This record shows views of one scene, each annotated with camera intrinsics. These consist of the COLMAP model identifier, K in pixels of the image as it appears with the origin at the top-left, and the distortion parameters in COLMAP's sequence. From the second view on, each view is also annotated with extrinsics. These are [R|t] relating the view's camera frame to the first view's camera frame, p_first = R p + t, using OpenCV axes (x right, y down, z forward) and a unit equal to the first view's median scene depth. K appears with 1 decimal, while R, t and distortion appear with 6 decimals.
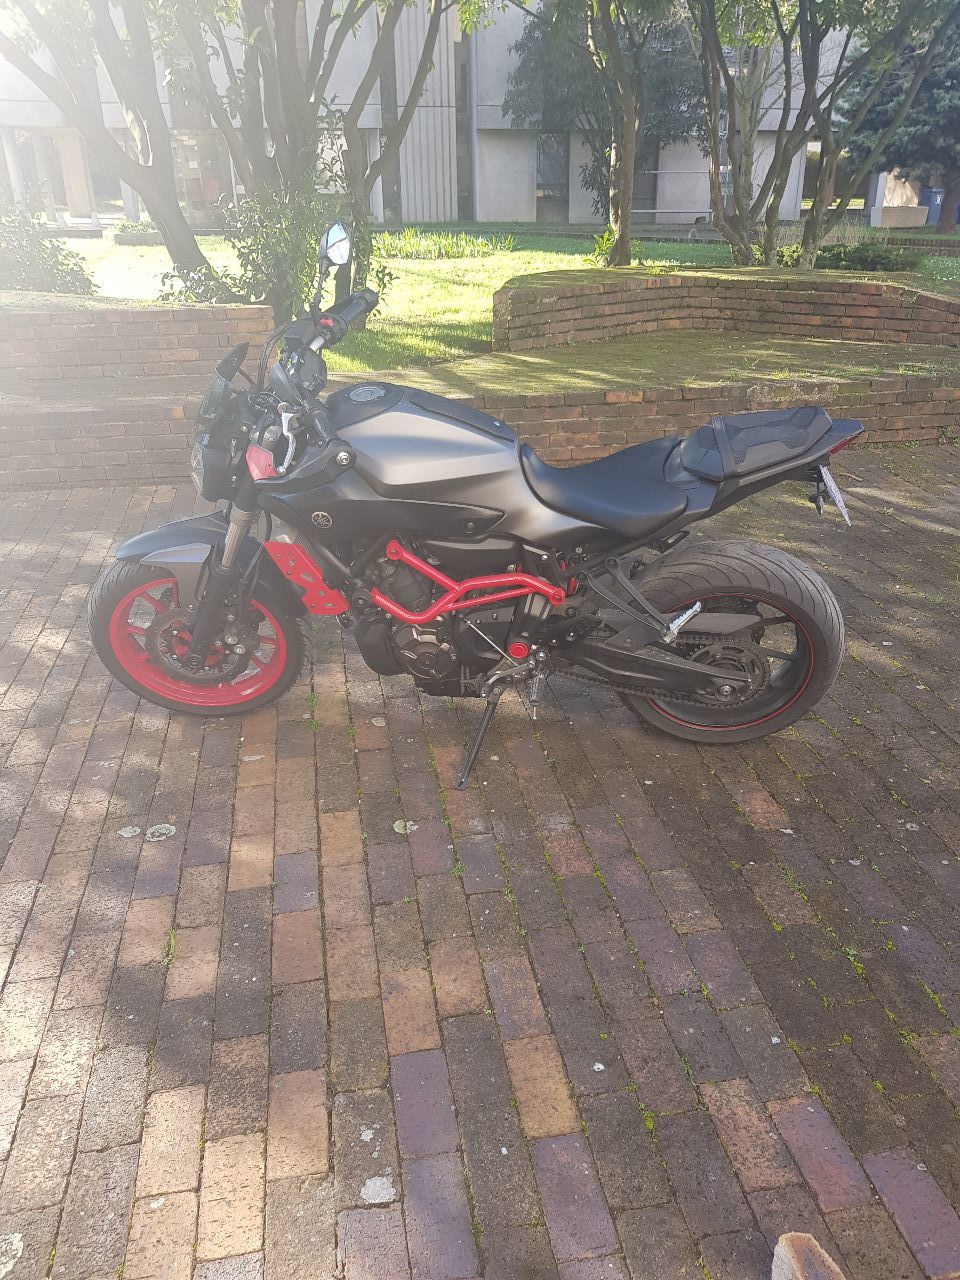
lens RADIAL K [[1003.4, 0, 509.2], [0, 1003.4, 645.9], [0, 0, 1]] dist [0.059929, -0.093968]
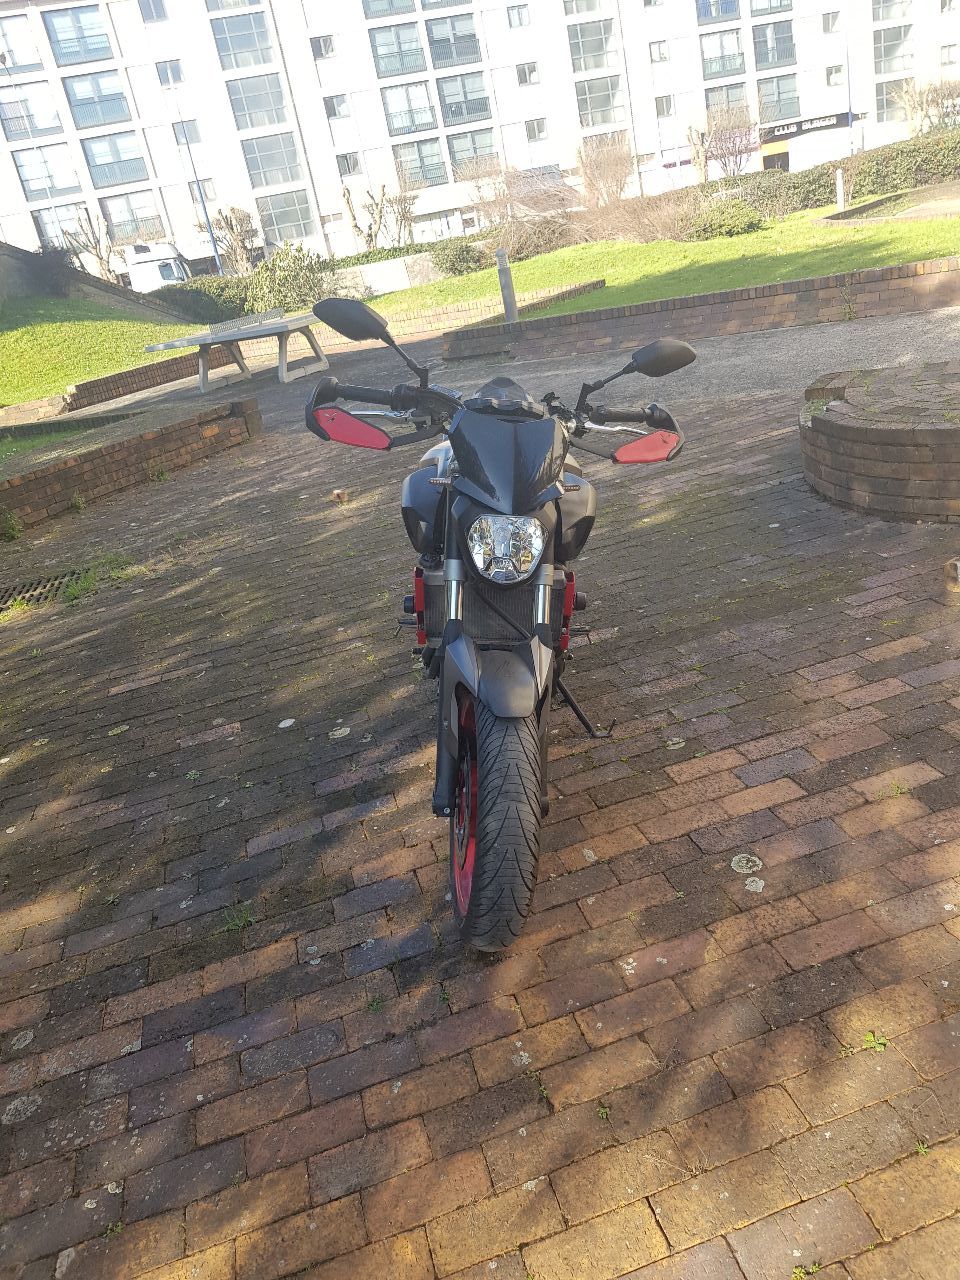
lens RADIAL K [[1004.8, 0, 508.3], [0, 1004.8, 631.8], [0, 0, 1]] dist [0.052650, -0.095454]
pose [[-0.085044, -0.350039, 0.932867, -1.099071], [0.580107, 0.743815, 0.331987, -0.400007], [-0.810088, 0.569396, 0.139803, 0.917163]]
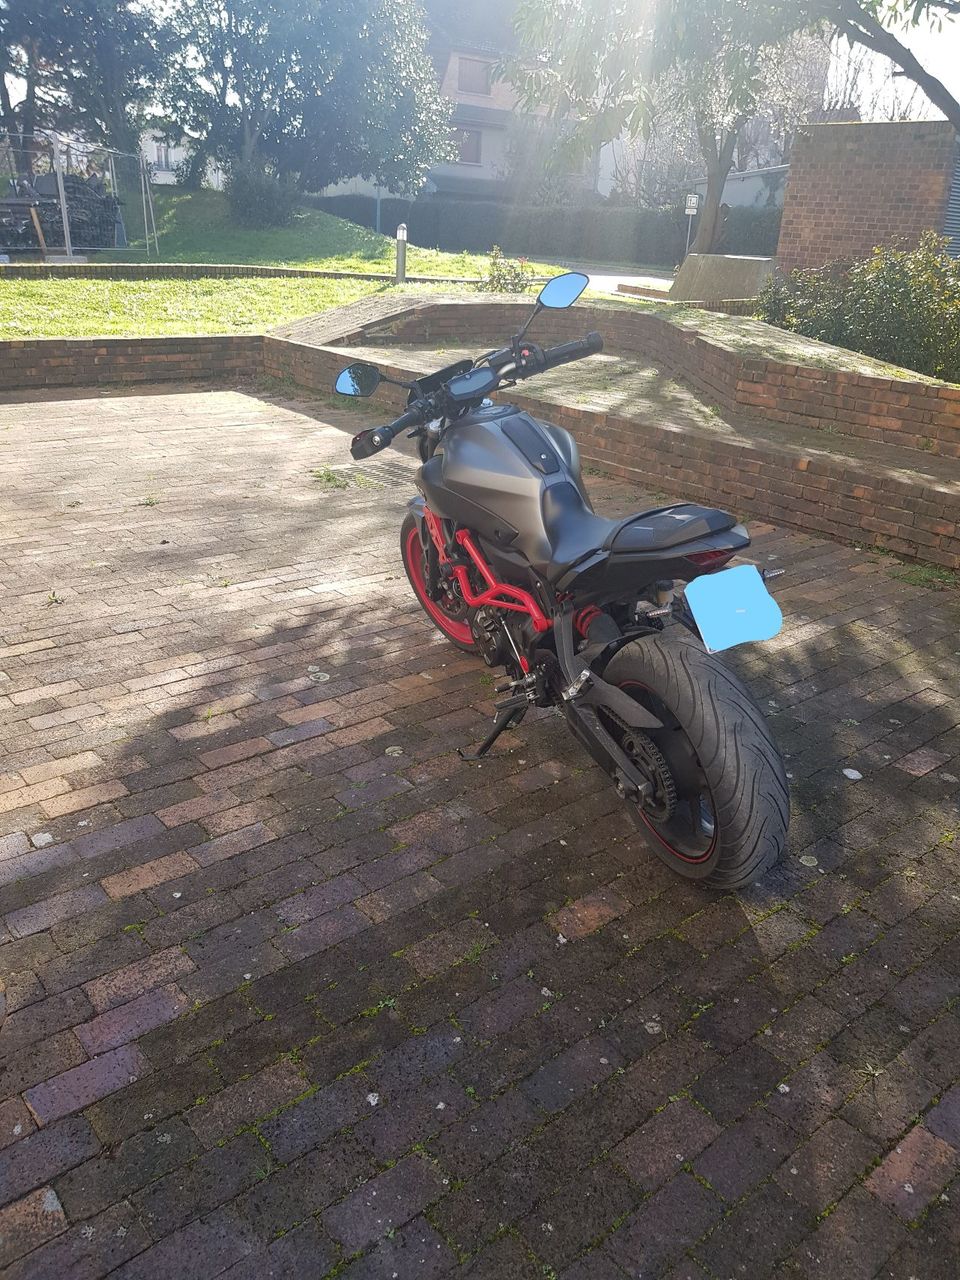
lens RADIAL K [[1003.4, 0, 509.2], [0, 1003.4, 645.9], [0, 0, 1]] dist [0.059929, -0.093968]
pose [[0.499502, 0.360390, -0.787793, 0.874687], [-0.418996, 0.896429, 0.144423, -0.168246], [0.758249, 0.257942, 0.598770, 0.341555]]
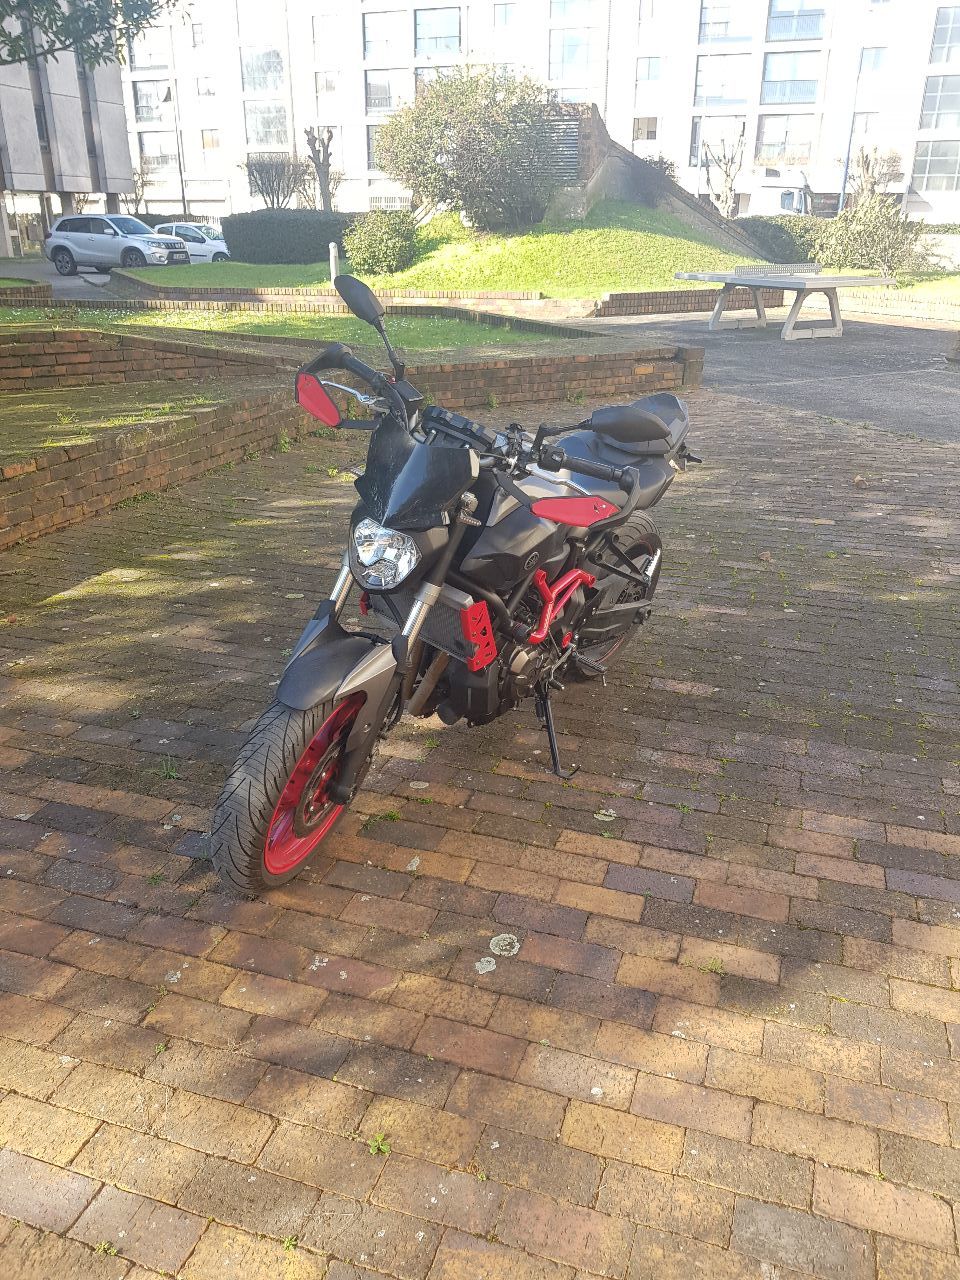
lens RADIAL K [[1002.3, 0, 490.5], [0, 1002.3, 637.9], [0, 0, 1]] dist [0.067740, -0.106192]
pose [[0.491821, -0.324639, 0.807912, -0.976969], [0.362650, 0.919954, 0.148895, -0.203096], [-0.791579, 0.219759, 0.570183, 0.433463]]
